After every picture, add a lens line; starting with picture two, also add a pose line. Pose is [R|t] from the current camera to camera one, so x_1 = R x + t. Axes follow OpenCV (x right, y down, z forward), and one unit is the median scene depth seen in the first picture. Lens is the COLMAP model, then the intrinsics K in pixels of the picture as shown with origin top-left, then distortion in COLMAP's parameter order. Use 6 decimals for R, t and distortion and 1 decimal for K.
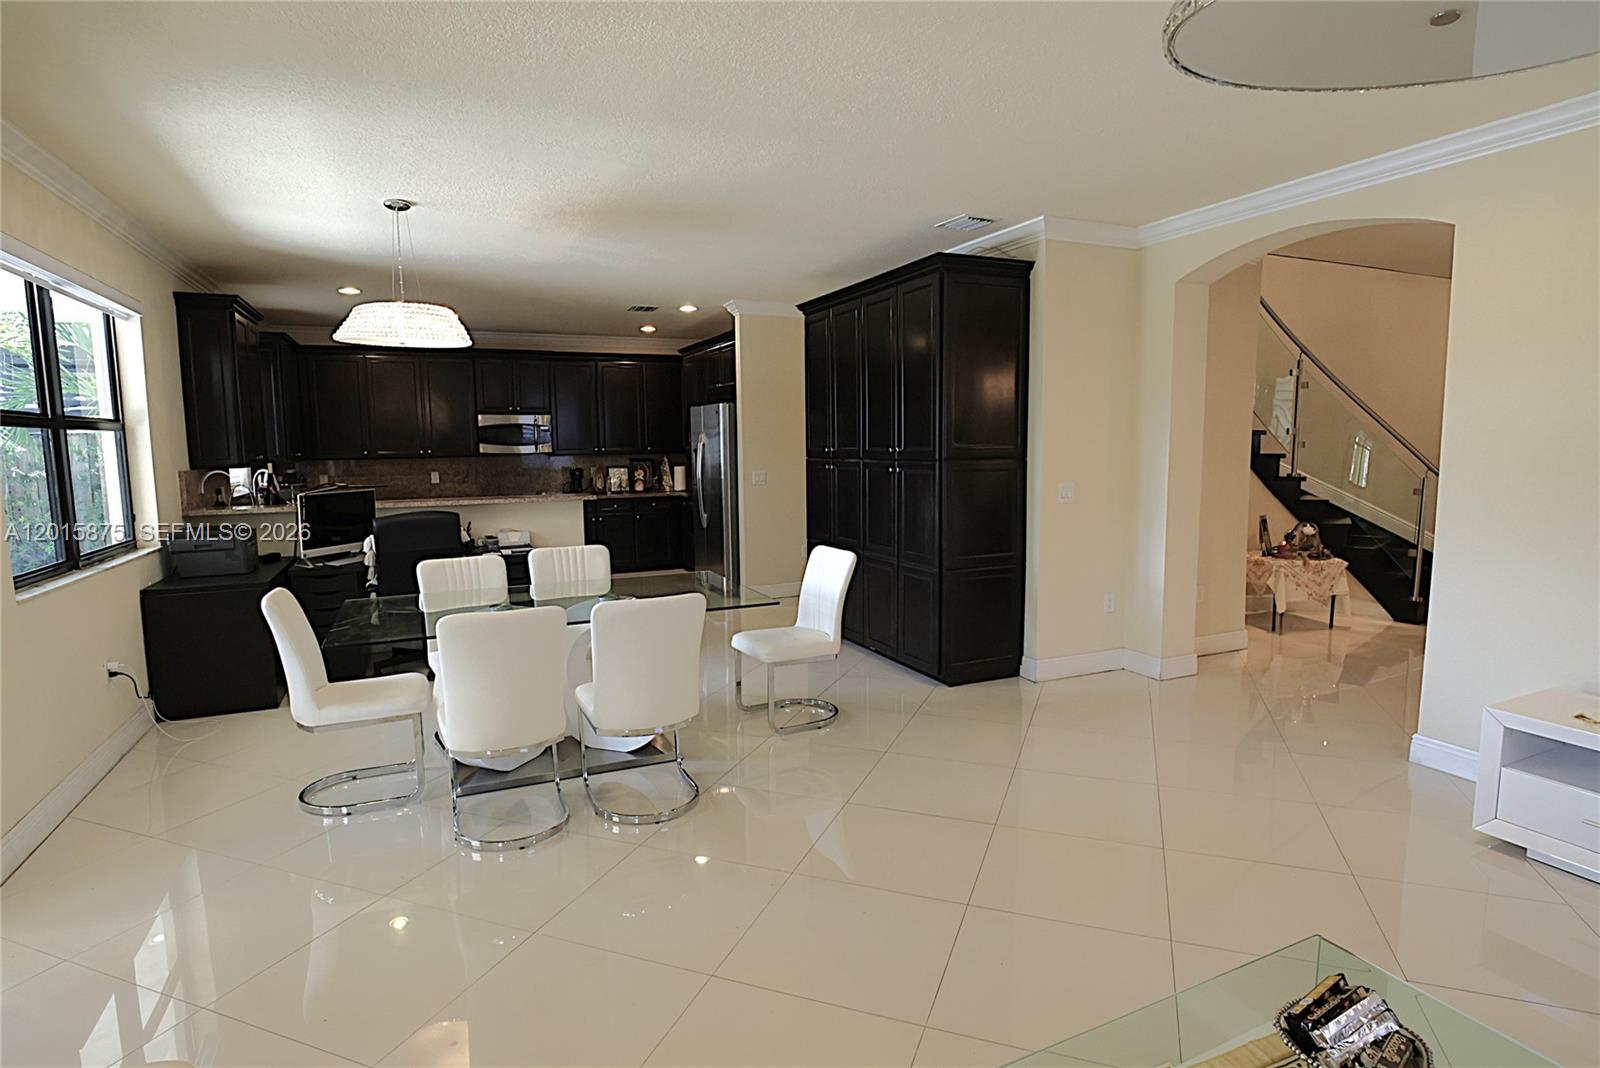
lens RADIAL K [[833.5, 0, 800.0], [0, 833.5, 534.0], [0, 0, 1]] dist [-0.000112, 0.000168]
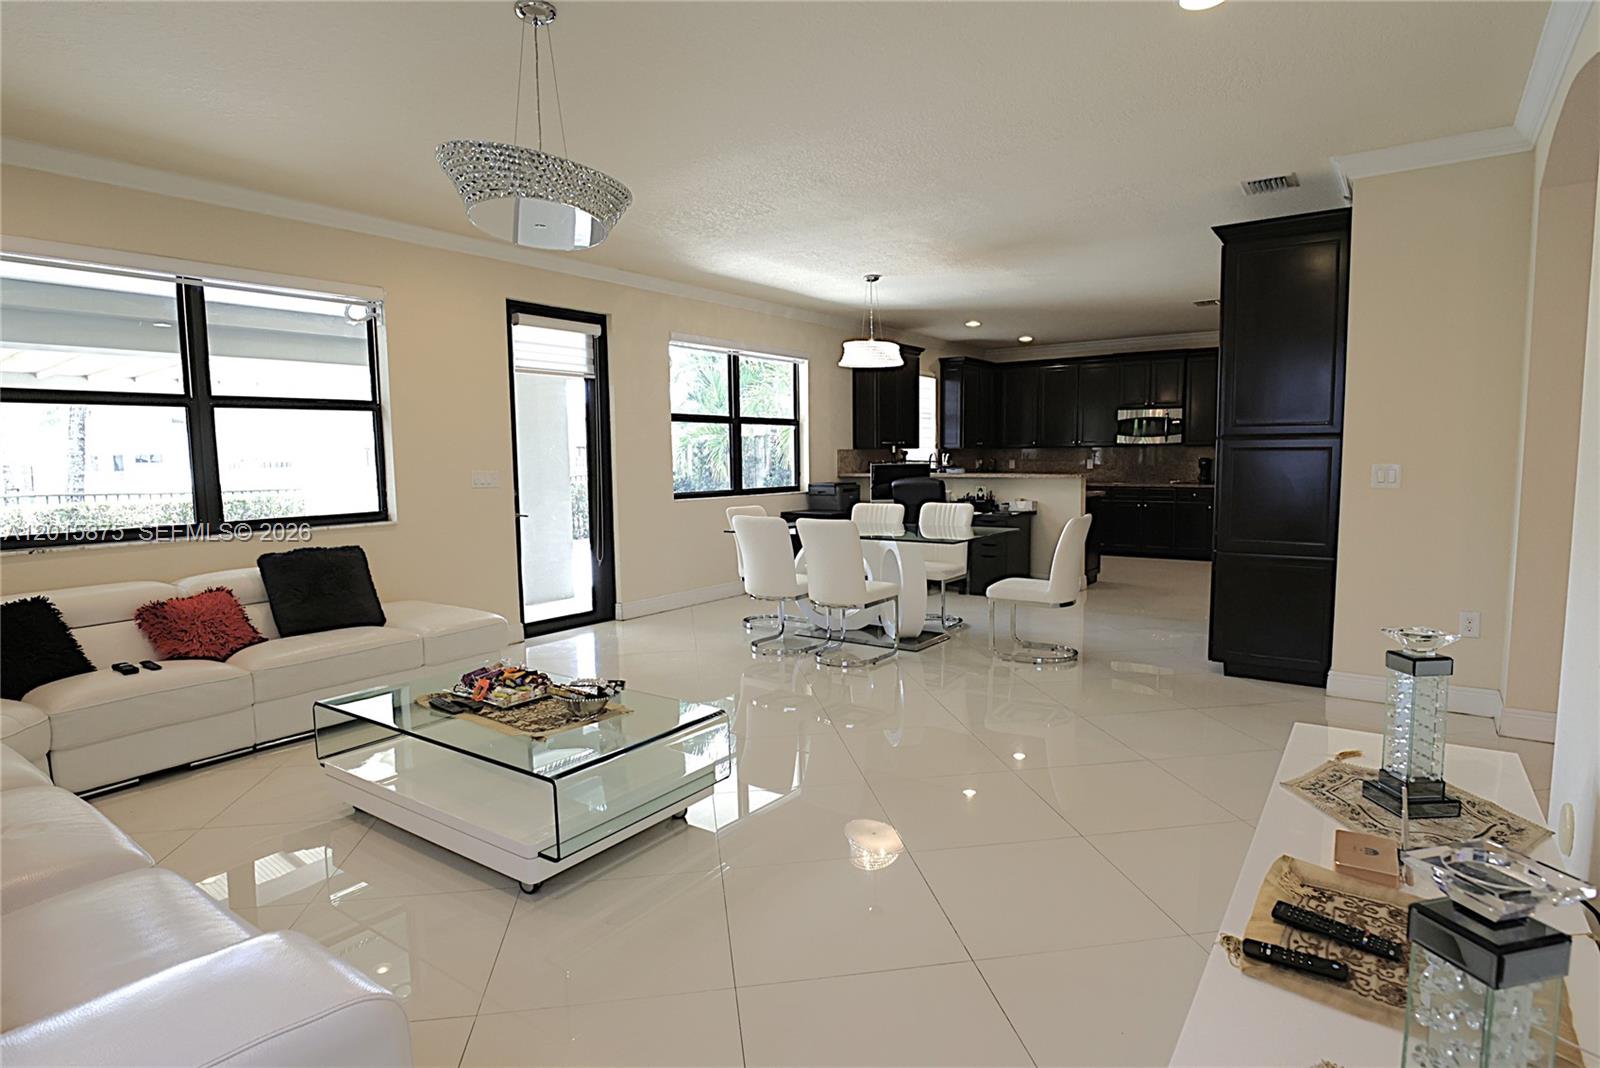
lens RADIAL K [[857.3, 0, 800.0], [0, 857.3, 534.0], [0, 0, 1]] dist [-0.001909, 0.000363]
pose [[0.490746, 0.089045, -0.866741, 0.729046], [-0.095022, 0.994300, 0.048349, 0.019823], [0.866106, 0.058633, 0.496410, 0.059323]]
